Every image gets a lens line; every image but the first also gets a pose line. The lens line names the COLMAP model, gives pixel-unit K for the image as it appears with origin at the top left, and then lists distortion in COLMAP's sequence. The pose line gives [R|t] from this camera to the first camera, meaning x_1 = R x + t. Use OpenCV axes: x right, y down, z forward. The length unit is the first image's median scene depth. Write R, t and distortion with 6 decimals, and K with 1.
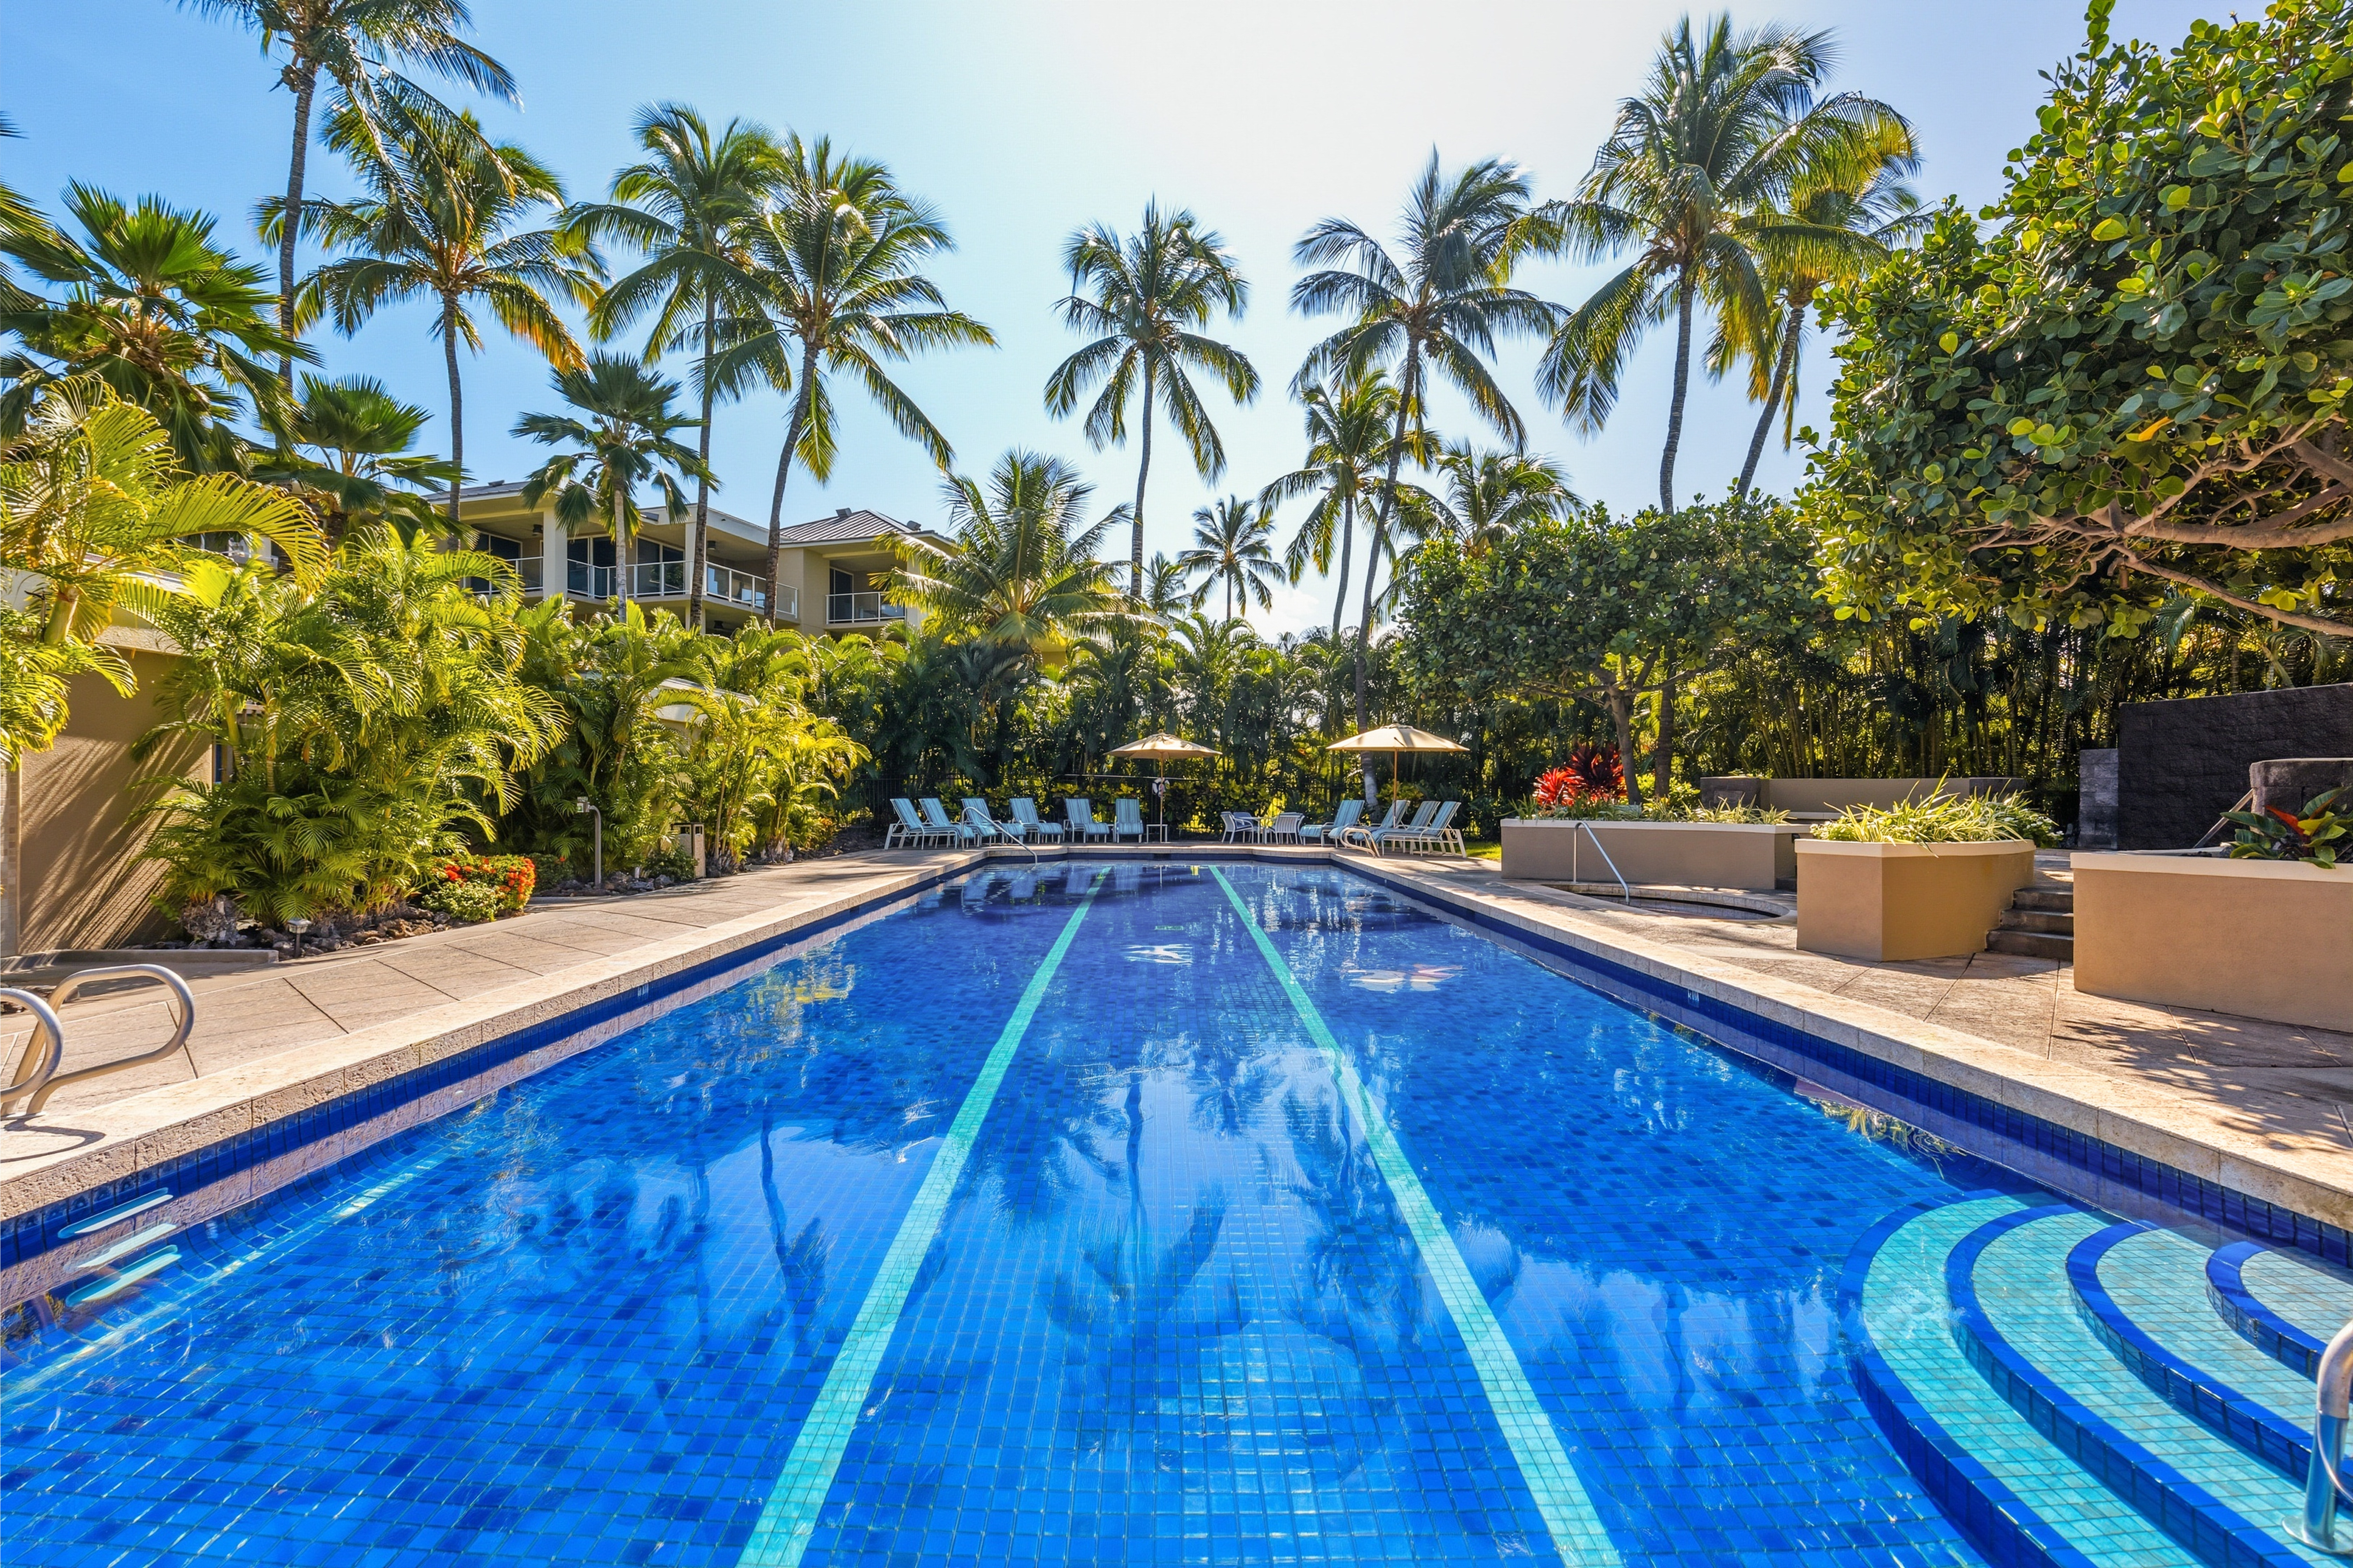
lens RADIAL K [[1116.9, 0, 1176.5], [0, 1116.9, 784.0], [0, 0, 1]] dist [0.016878, 0.000126]
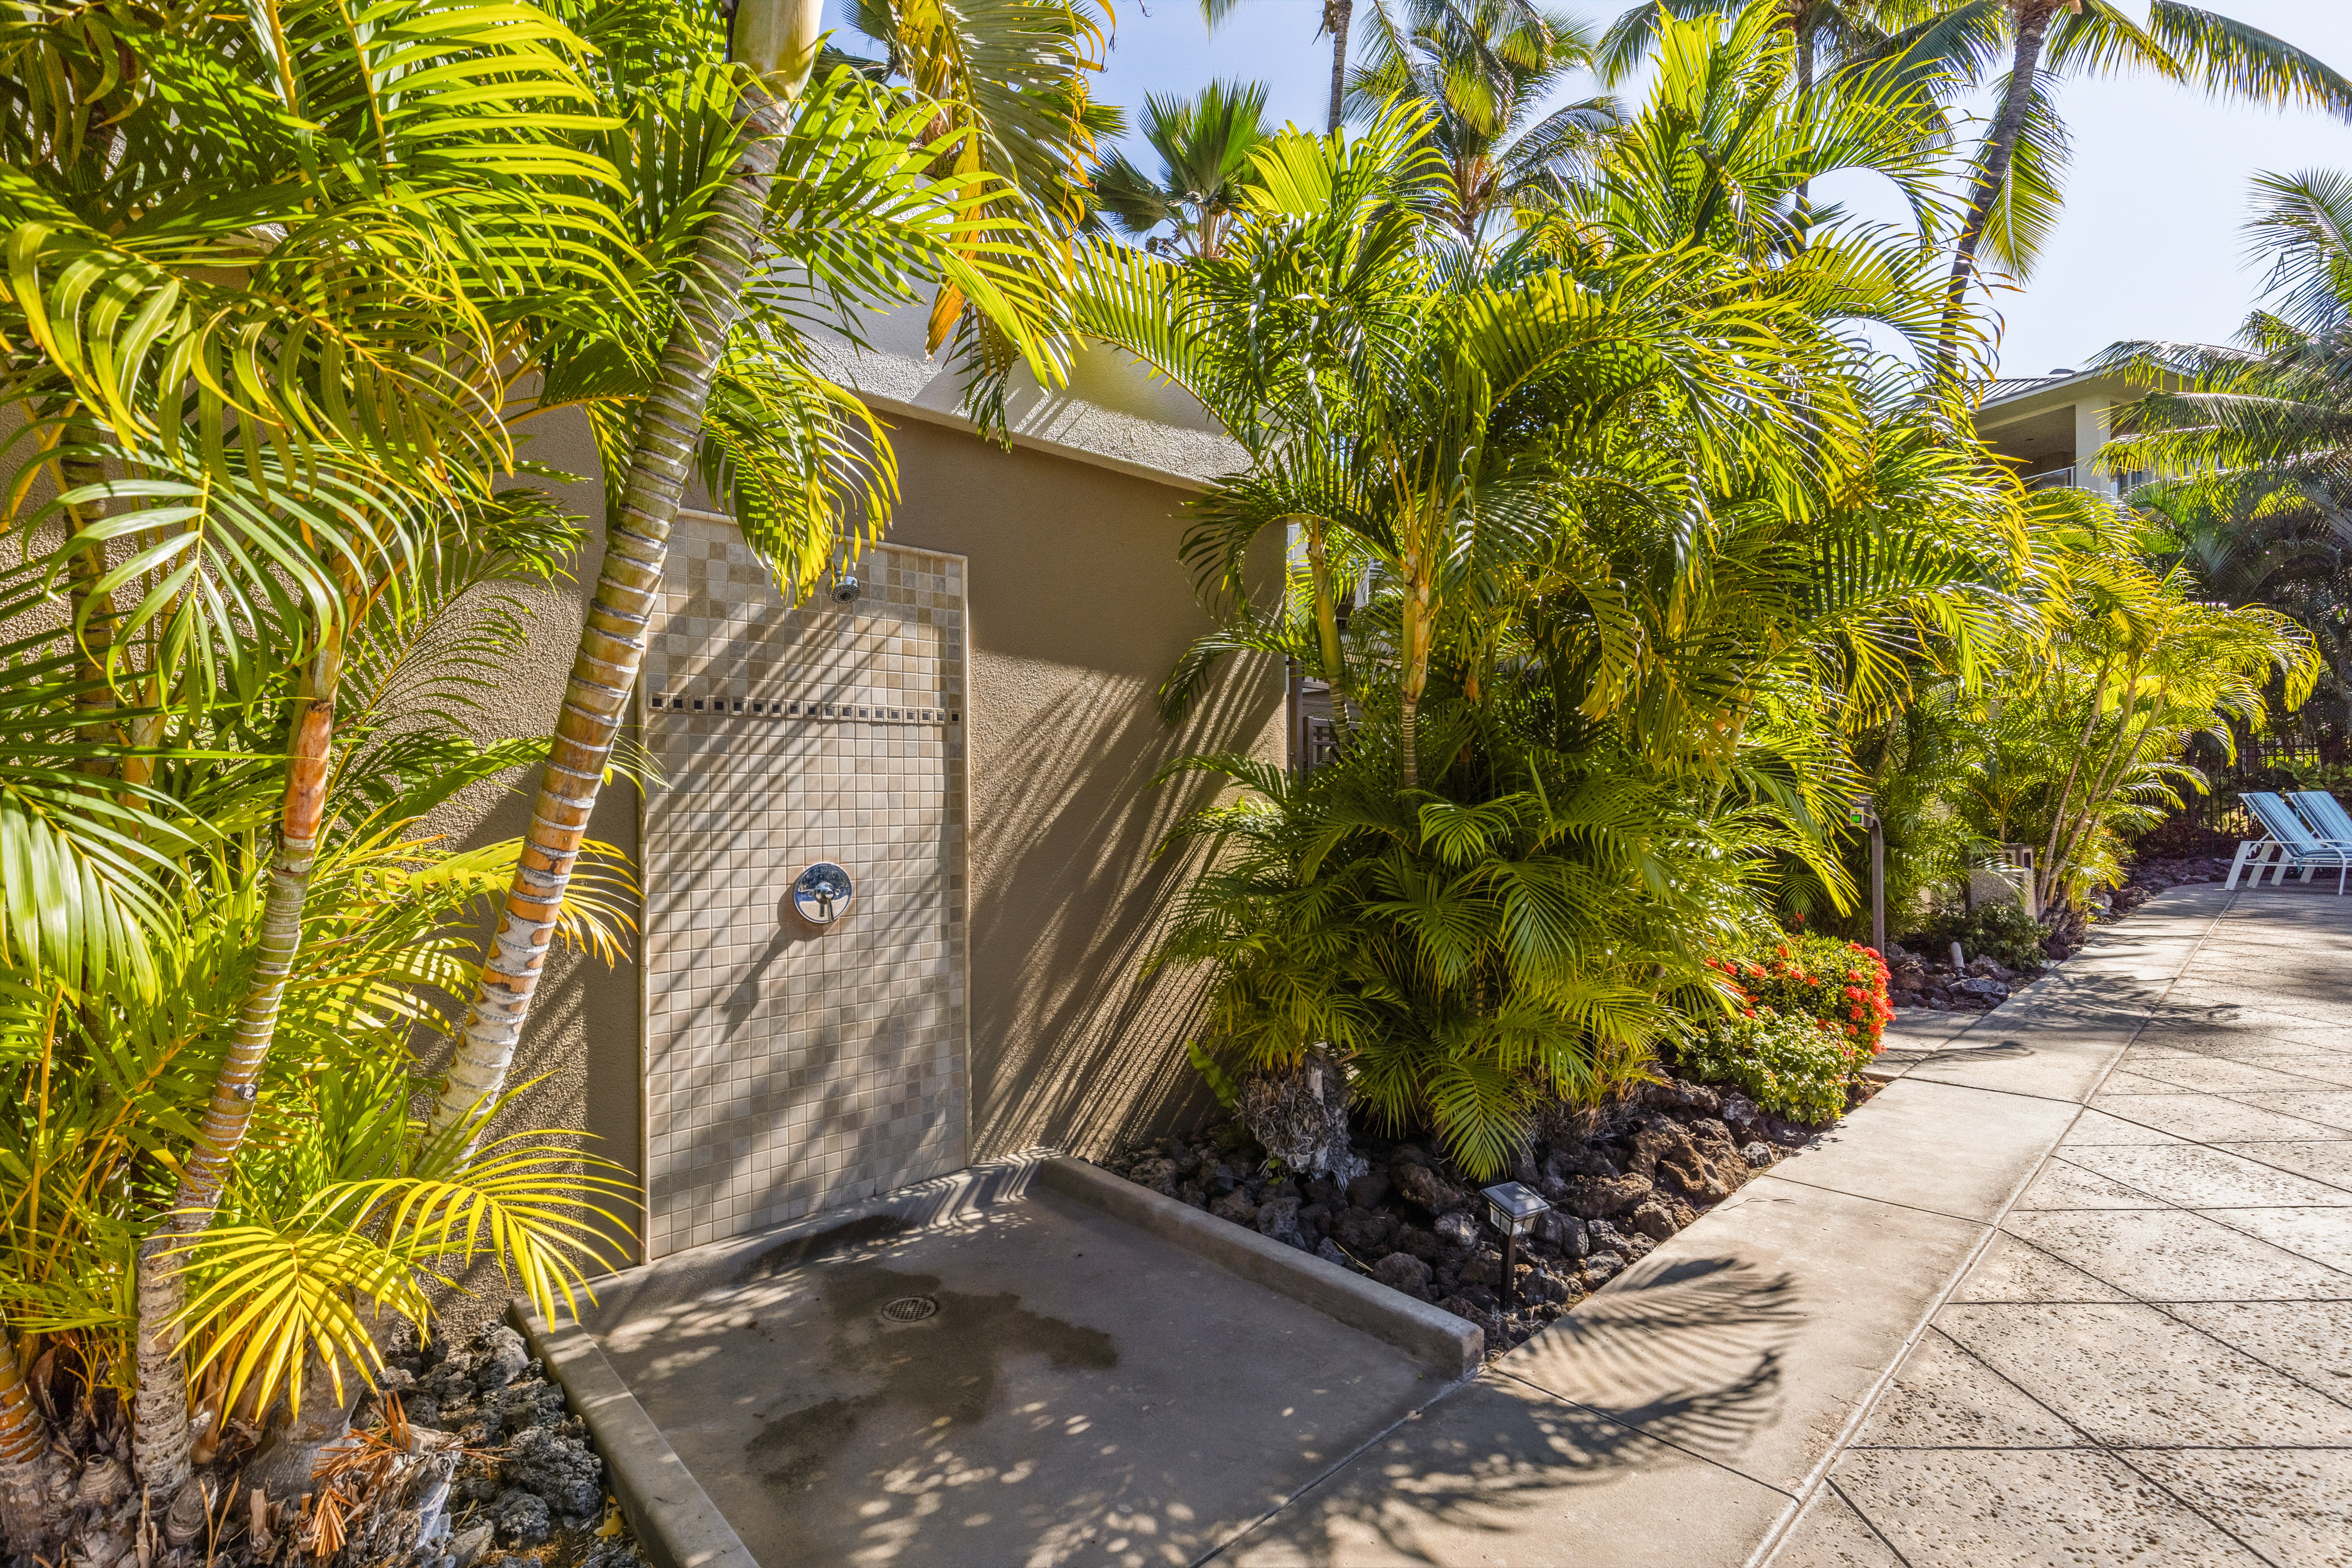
lens RADIAL K [[1083.2, 0, 1164.9], [0, 1083.2, 795.4], [0, 0, 1]] dist [0.002740, 0.000257]
pose [[0.698056, -0.009049, -0.715986, -0.604857], [0.017802, 0.999830, 0.004719, 0.006221], [0.715822, -0.016040, 0.698099, 0.693357]]
